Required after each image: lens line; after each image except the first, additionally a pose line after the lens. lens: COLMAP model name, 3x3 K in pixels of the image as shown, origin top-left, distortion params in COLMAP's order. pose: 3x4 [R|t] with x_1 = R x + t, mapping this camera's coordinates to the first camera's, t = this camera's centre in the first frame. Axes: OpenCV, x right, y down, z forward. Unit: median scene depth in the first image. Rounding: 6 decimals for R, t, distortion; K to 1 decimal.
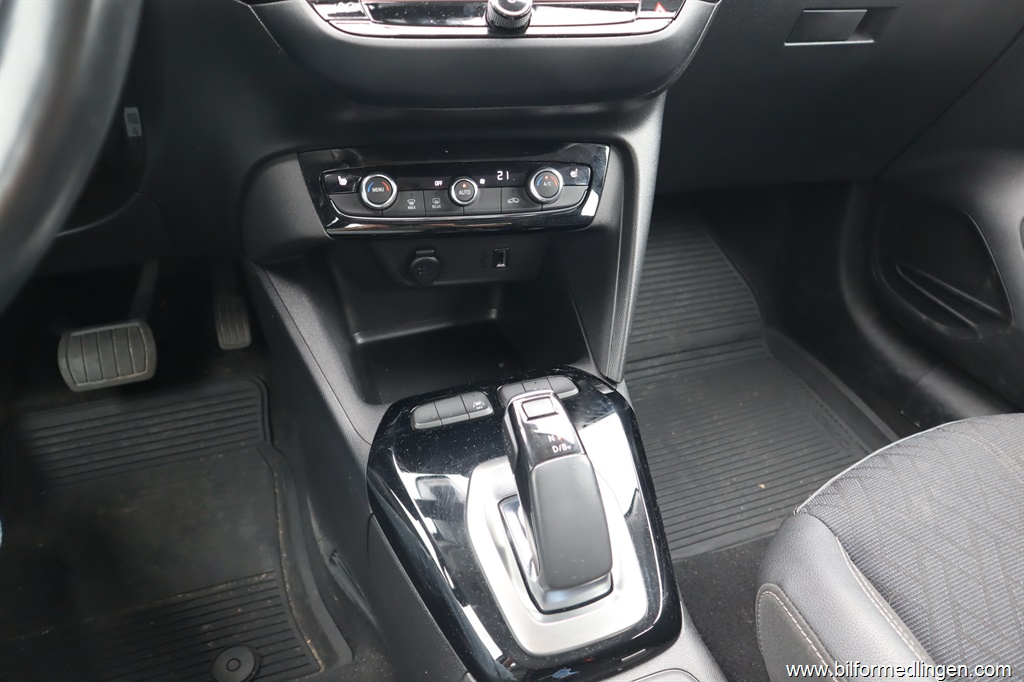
lens RADIAL K [[727.2, 0, 512.0], [0, 727.2, 341.0], [0, 0, 1]] dist [-0.092214, 0.000455]
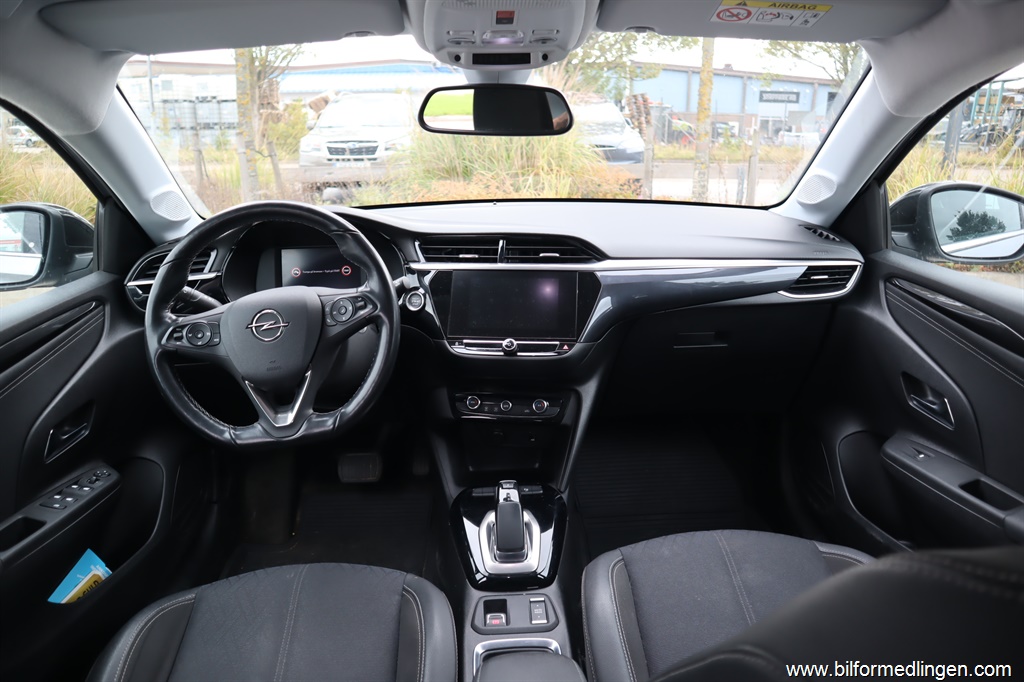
lens RADIAL K [[727.2, 0, 512.0], [0, 727.2, 341.0], [0, 0, 1]] dist [-0.092214, 0.000455]
pose [[0.951806, 0.050972, -0.302437, 0.689340], [-0.131978, 0.958194, -0.253862, 0.210492], [0.276853, 0.281543, 0.918742, -1.349523]]
